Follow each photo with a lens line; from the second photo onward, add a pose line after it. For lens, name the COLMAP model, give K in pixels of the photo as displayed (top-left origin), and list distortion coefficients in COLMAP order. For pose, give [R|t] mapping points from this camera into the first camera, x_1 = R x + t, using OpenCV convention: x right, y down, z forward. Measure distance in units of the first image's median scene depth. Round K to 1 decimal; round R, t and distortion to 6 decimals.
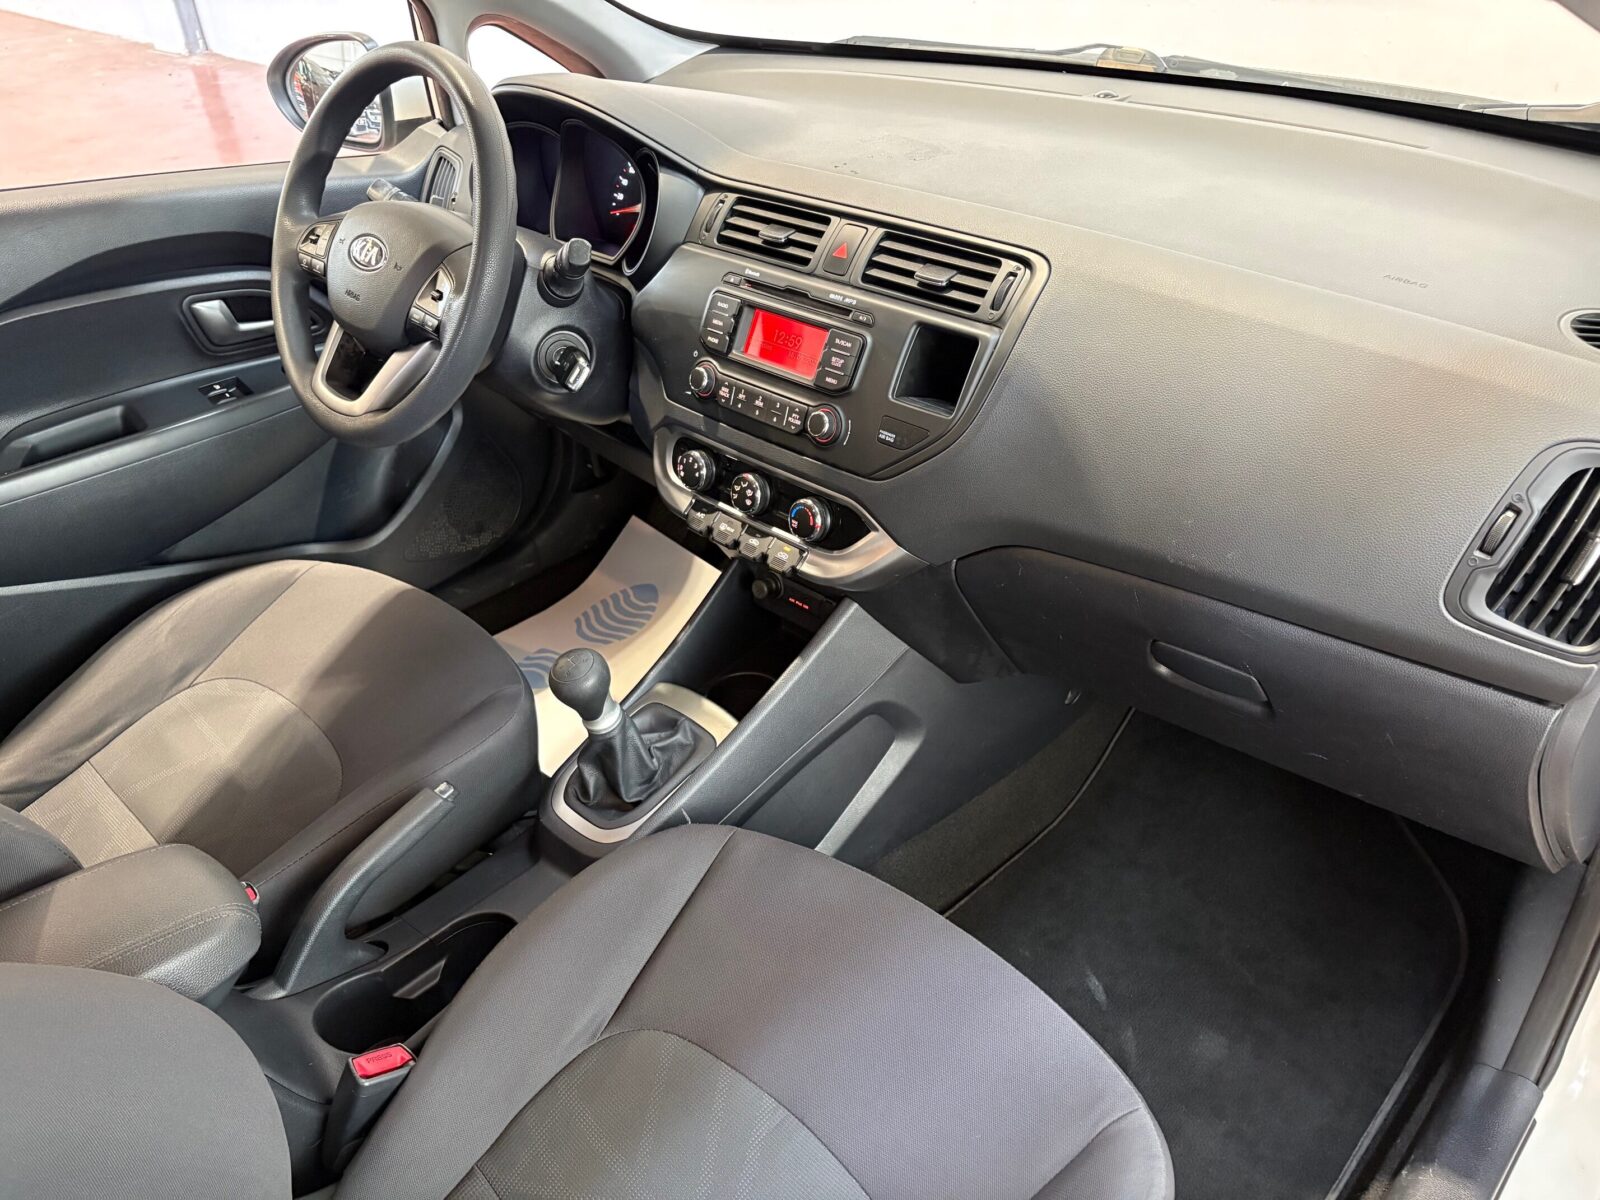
lens RADIAL K [[1198.2, 0, 800.0], [0, 1198.2, 600.0], [0, 0, 1]] dist [0.129524, -0.249463]
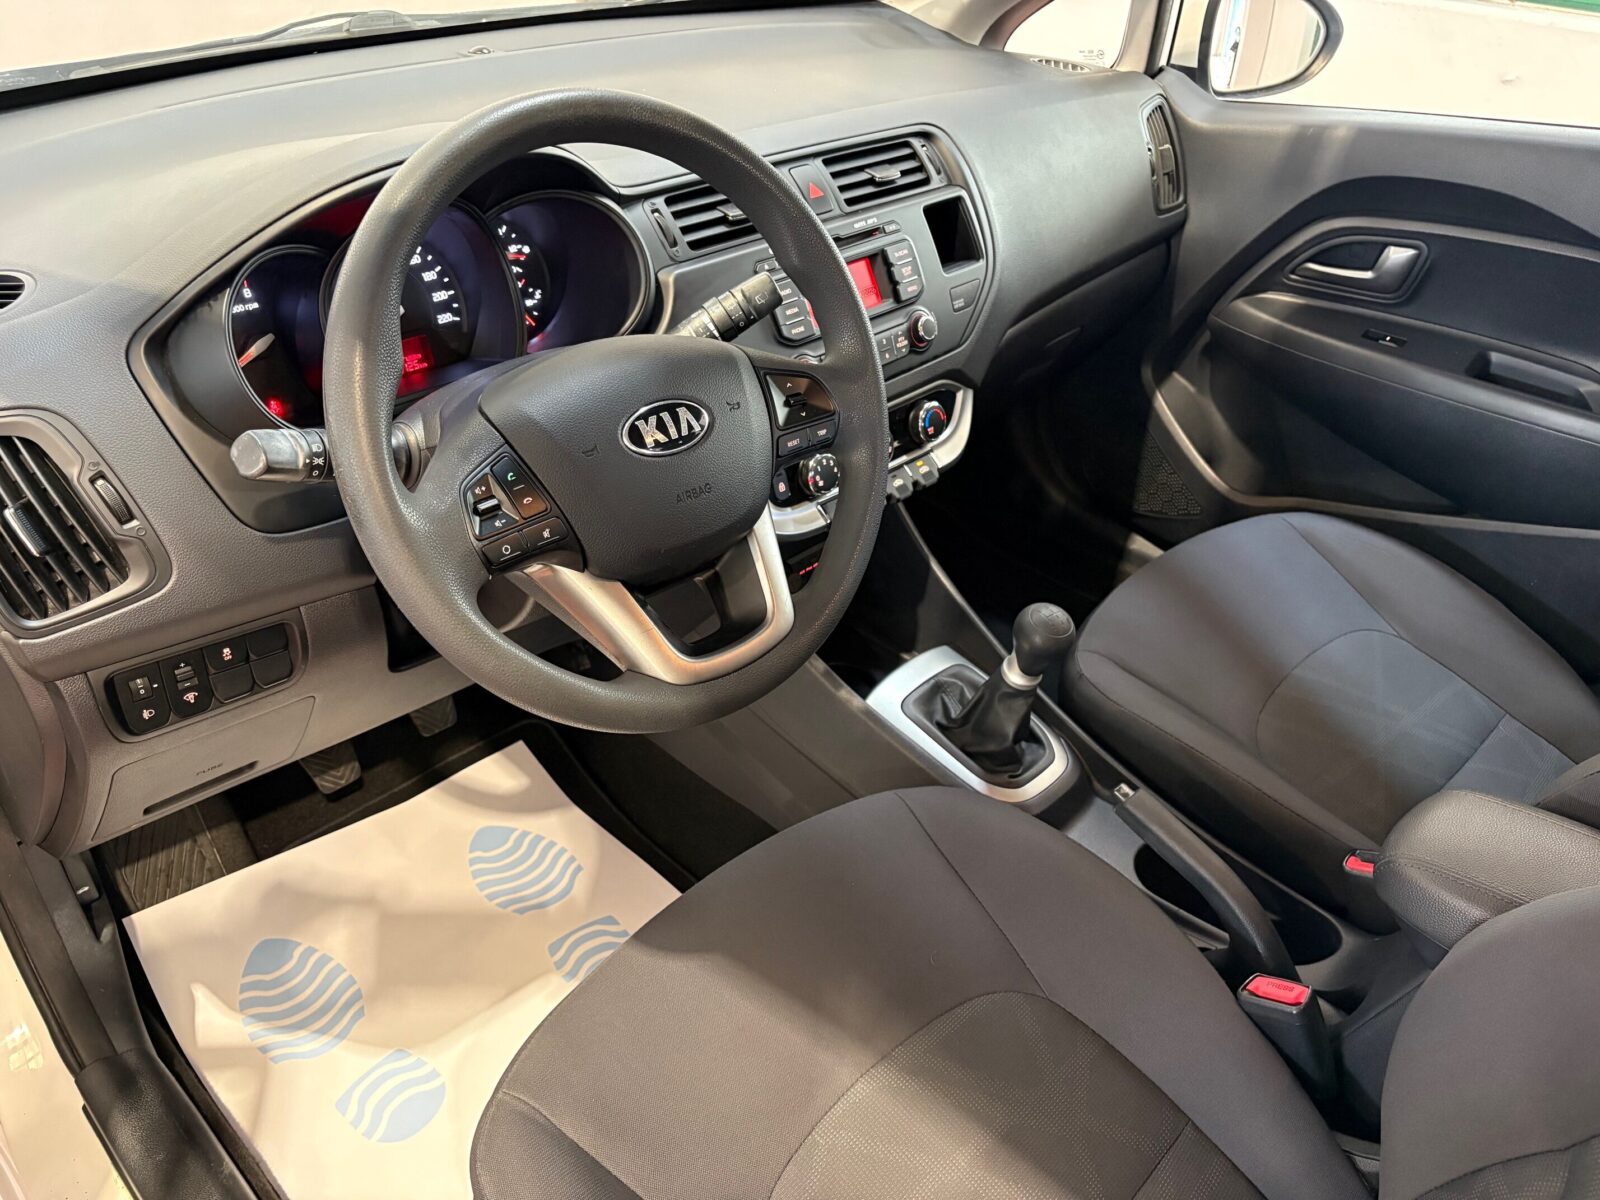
lens RADIAL K [[1214.8, 0, 786.4], [0, 1214.8, 602.8], [0, 0, 1]] dist [0.011766, 0.008428]
pose [[0.011870, -0.533353, 0.845810, -0.971142], [0.522904, 0.724304, 0.449395, -0.490108], [-0.852309, 0.436943, 0.287489, 0.847170]]
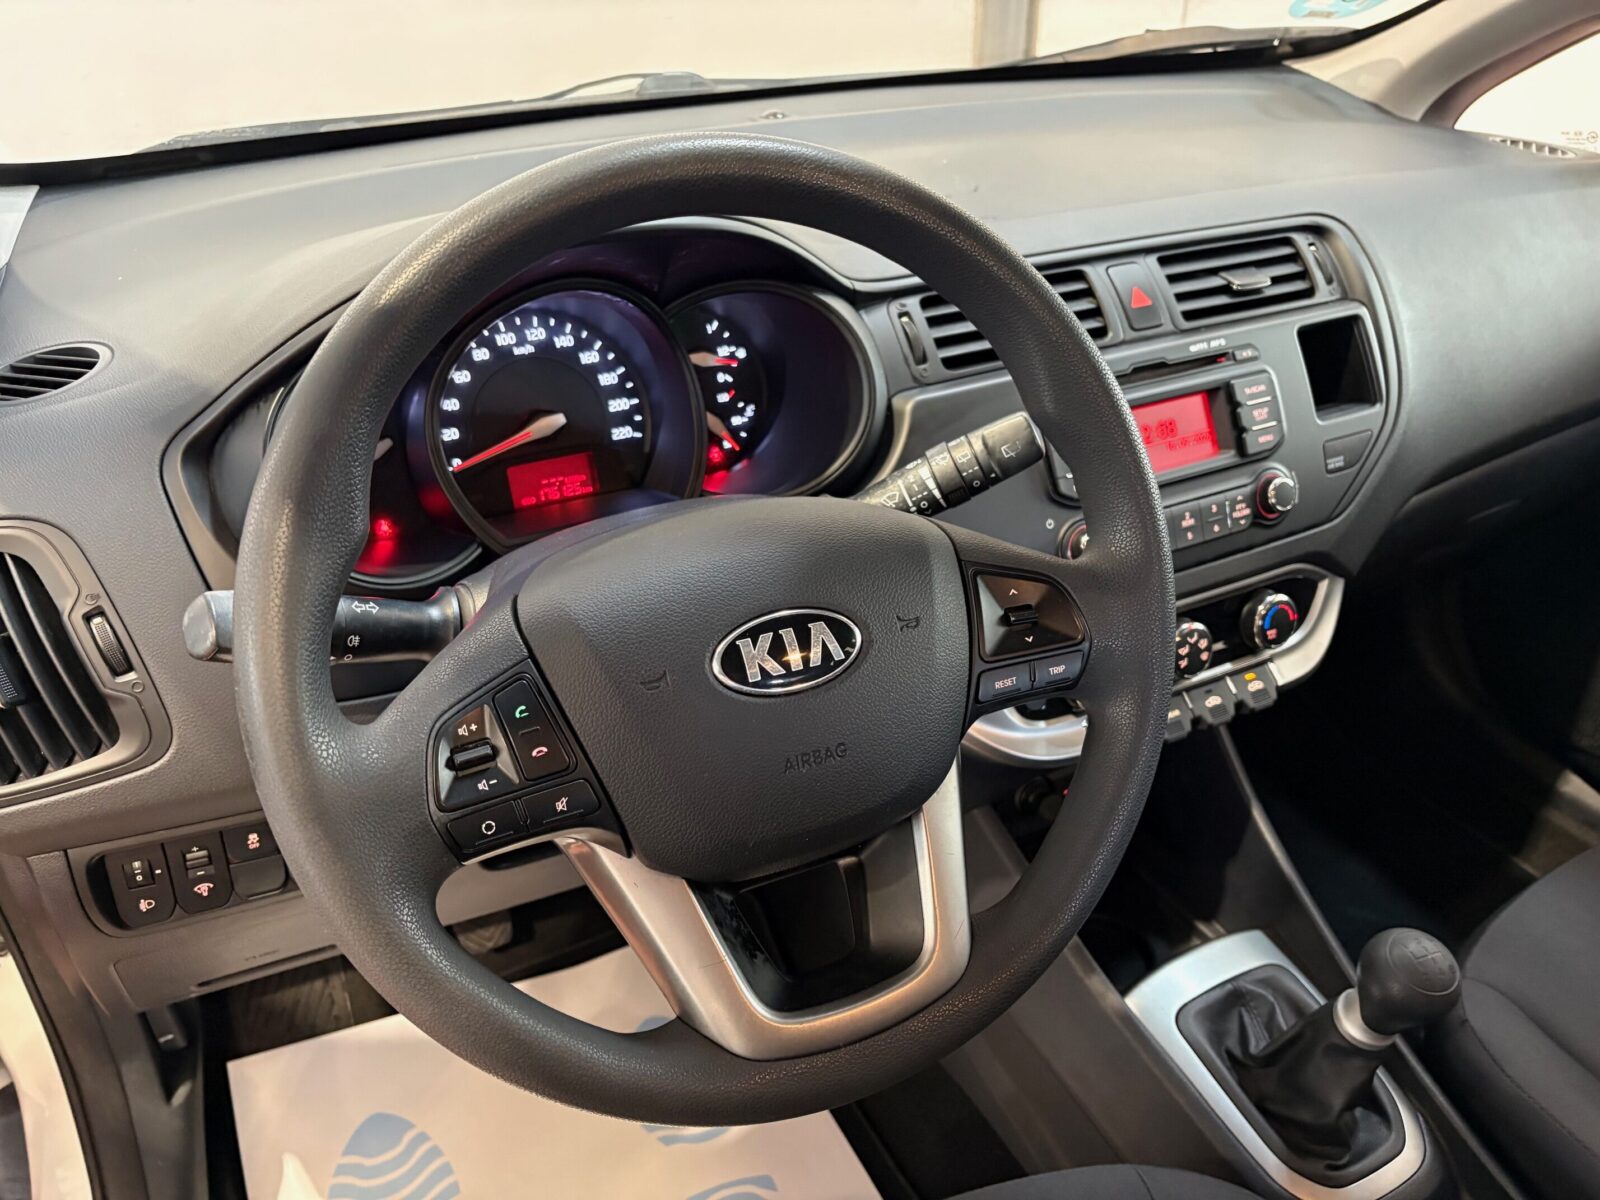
lens RADIAL K [[1217.5, 0, 800.0], [0, 1217.5, 600.0], [0, 0, 1]] dist [0.034685, -0.052501]
pose [[0.316039, -0.456236, 0.831846, -0.711475], [0.515734, 0.818541, 0.252999, -0.418569], [-0.796328, 0.349054, 0.493987, 0.829475]]
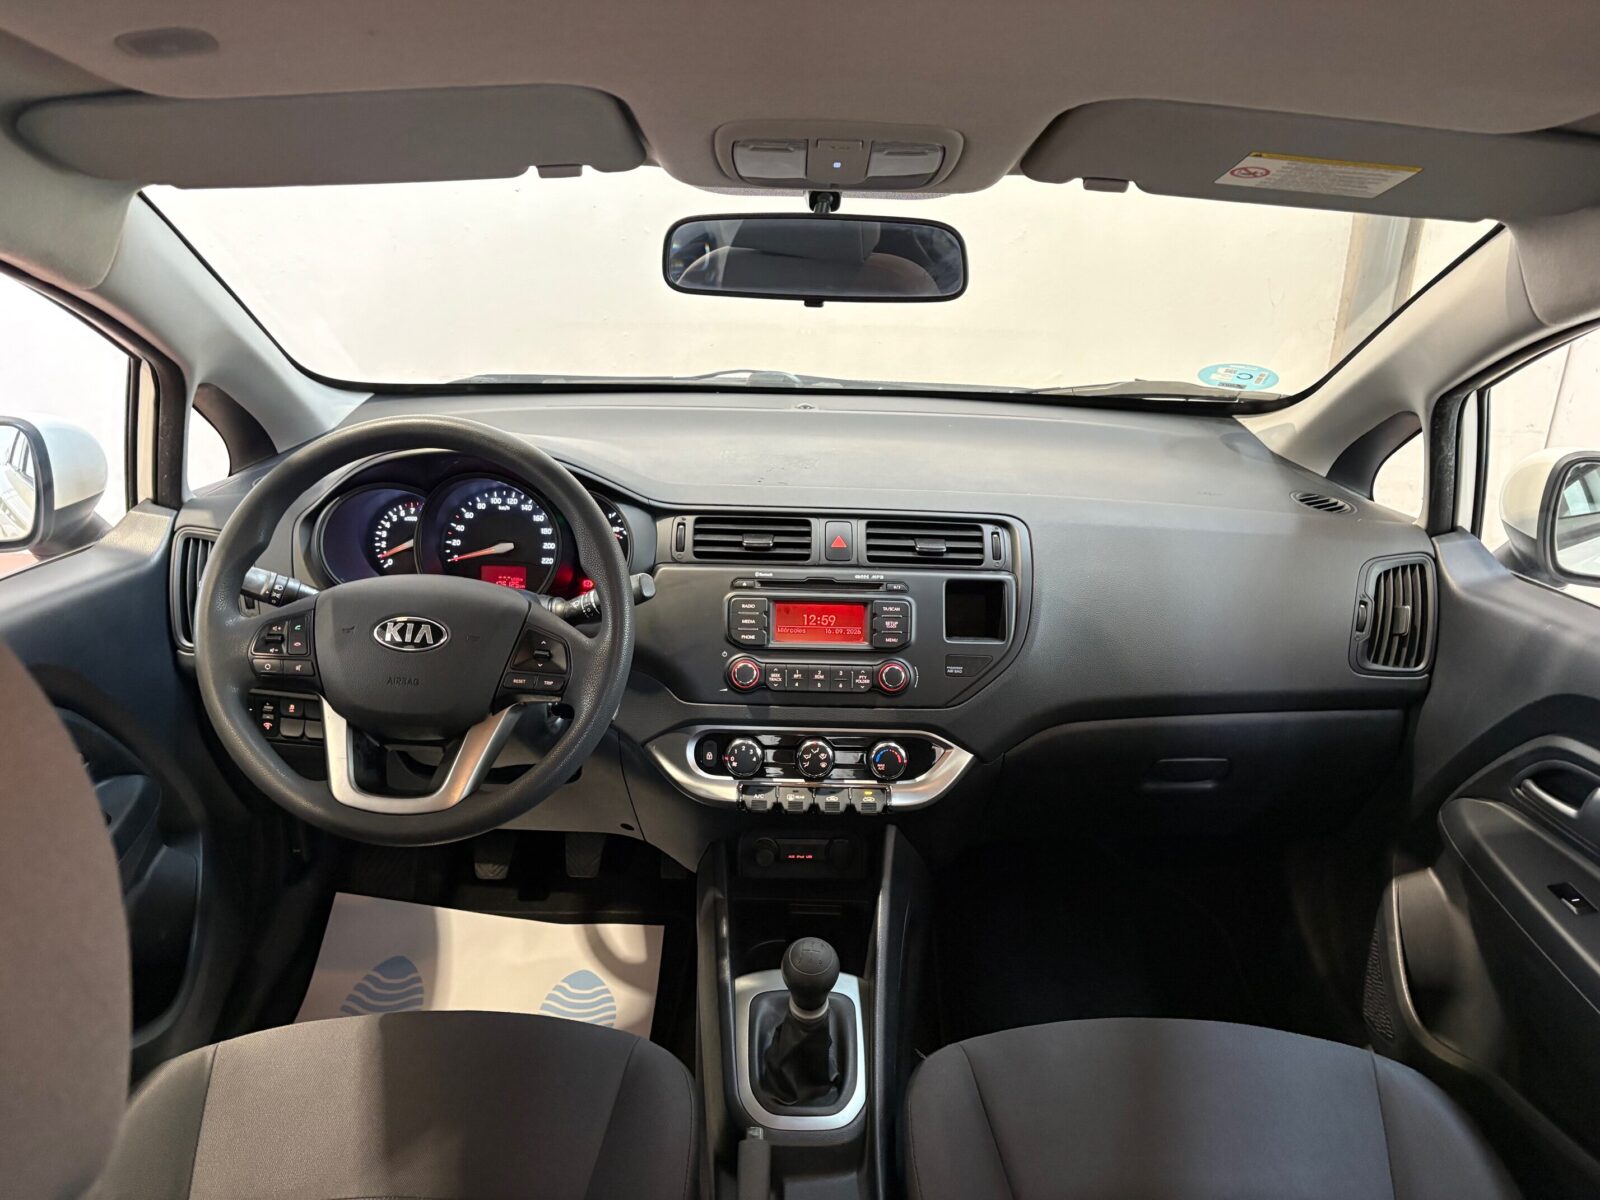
lens RADIAL K [[1198.2, 0, 800.0], [0, 1198.2, 600.0], [0, 0, 1]] dist [0.129524, -0.249463]
pose [[0.706831, -0.193866, 0.680298, -0.800355], [0.338386, 0.937205, -0.084507, -0.139606], [-0.621196, 0.289936, 0.728047, 0.152300]]
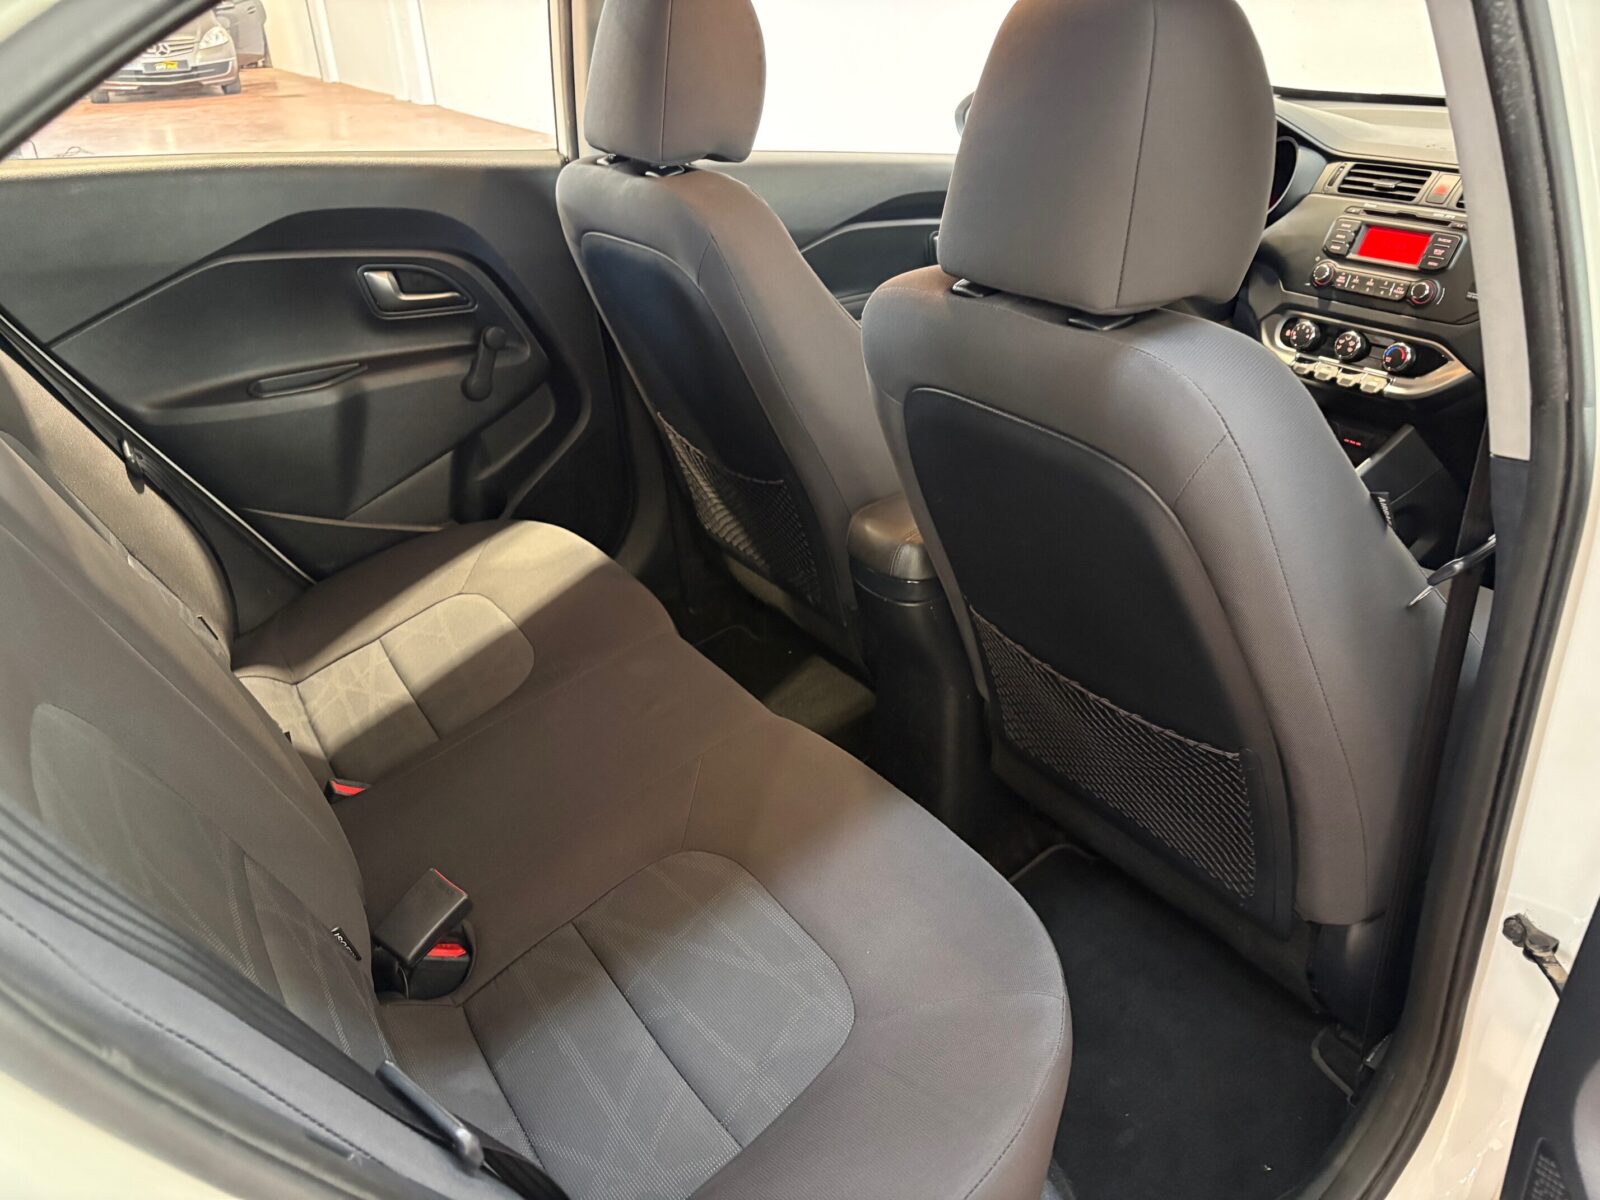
lens RADIAL K [[1214.8, 0, 786.4], [0, 1214.8, 602.8], [0, 0, 1]] dist [0.011766, 0.008428]
pose [[0.968179, 0.118552, -0.220398, -0.360857], [-0.138825, 0.987174, -0.078840, 0.462968], [0.208224, 0.106928, 0.972219, -0.630012]]
